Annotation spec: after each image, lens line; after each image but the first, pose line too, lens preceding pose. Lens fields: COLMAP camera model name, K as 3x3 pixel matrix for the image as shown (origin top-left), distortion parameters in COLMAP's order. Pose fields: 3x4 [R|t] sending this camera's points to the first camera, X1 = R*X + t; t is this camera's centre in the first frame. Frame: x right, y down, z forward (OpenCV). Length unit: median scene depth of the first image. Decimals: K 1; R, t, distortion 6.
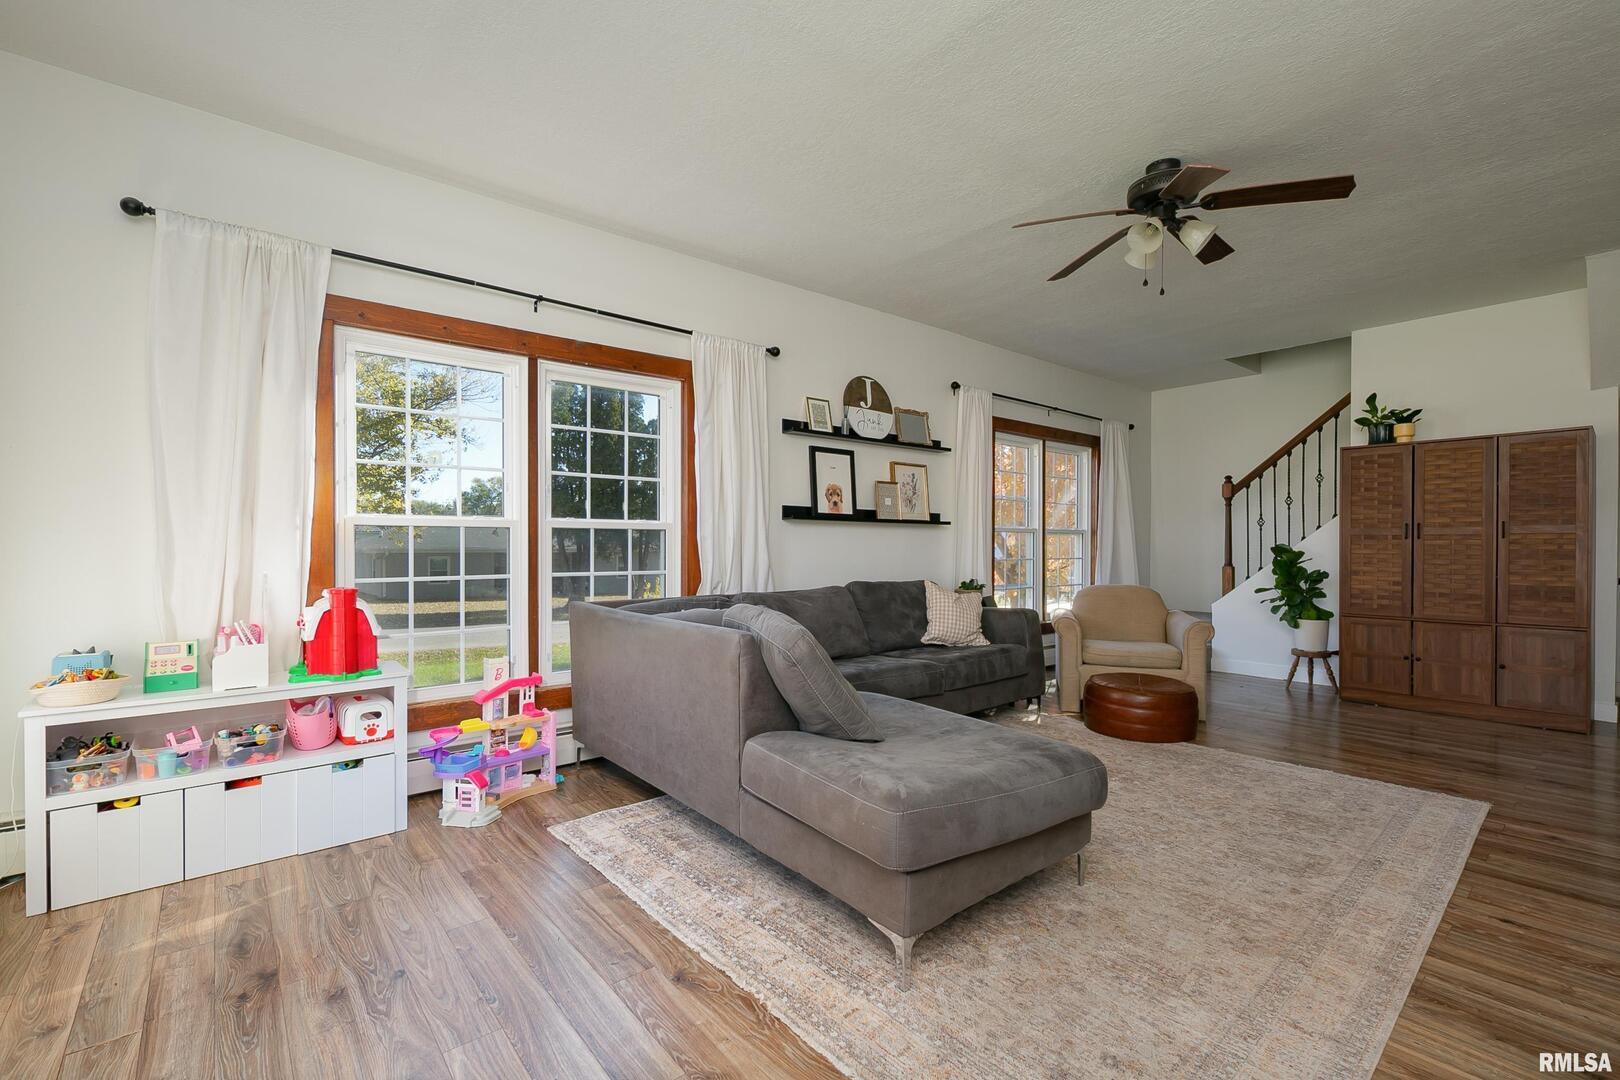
lens RADIAL K [[710.5, 0, 811.4], [0, 710.5, 542.7], [0, 0, 1]] dist [-0.004494, -0.000340]
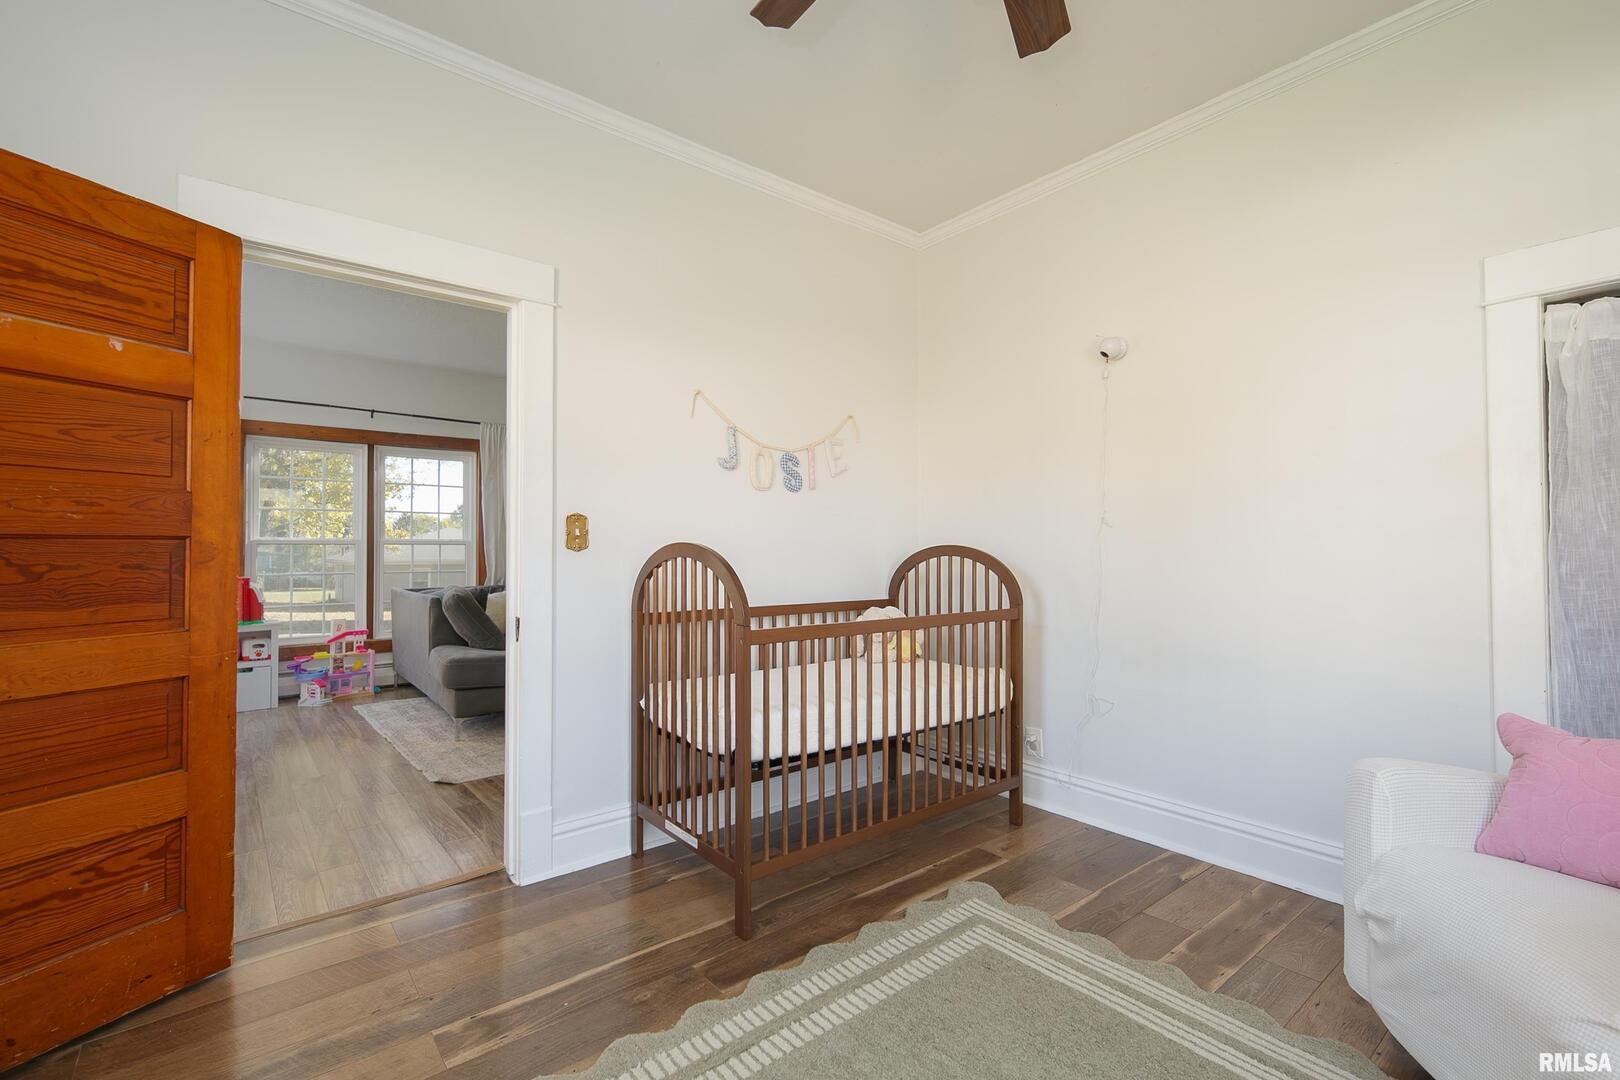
lens RADIAL K [[710.5, 0, 808.8], [0, 710.5, 540.9], [0, 0, 1]] dist [-0.004494, -0.000340]
pose [[0.999816, -0.000757, -0.019168, 0.529592], [0.000639, 0.999981, -0.006150, -0.015660], [0.019172, 0.006136, 0.999797, -0.519302]]
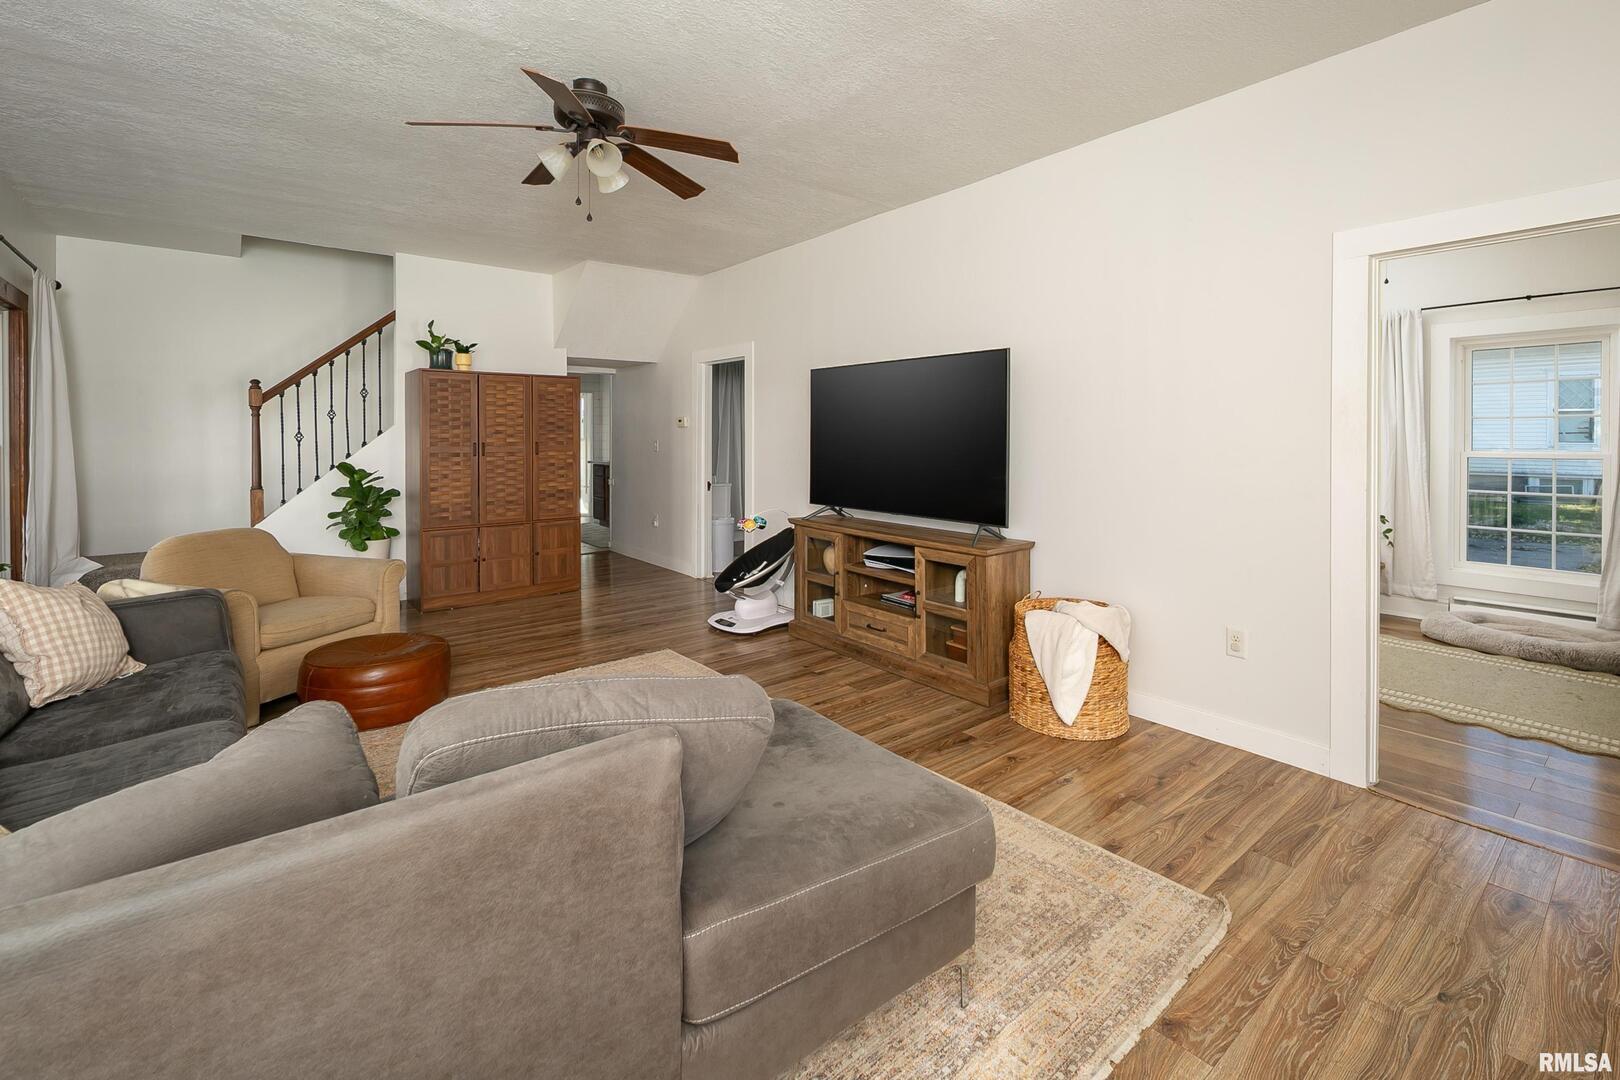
lens RADIAL K [[710.5, 0, 815.0], [0, 710.5, 438.3], [0, 0, 1]] dist [-0.004494, -0.000340]
pose [[0.000341, -0.004373, 0.999990, -0.308040], [-0.002697, 0.999987, 0.004374, -0.041891], [-0.999996, -0.002698, 0.000329, 0.463190]]
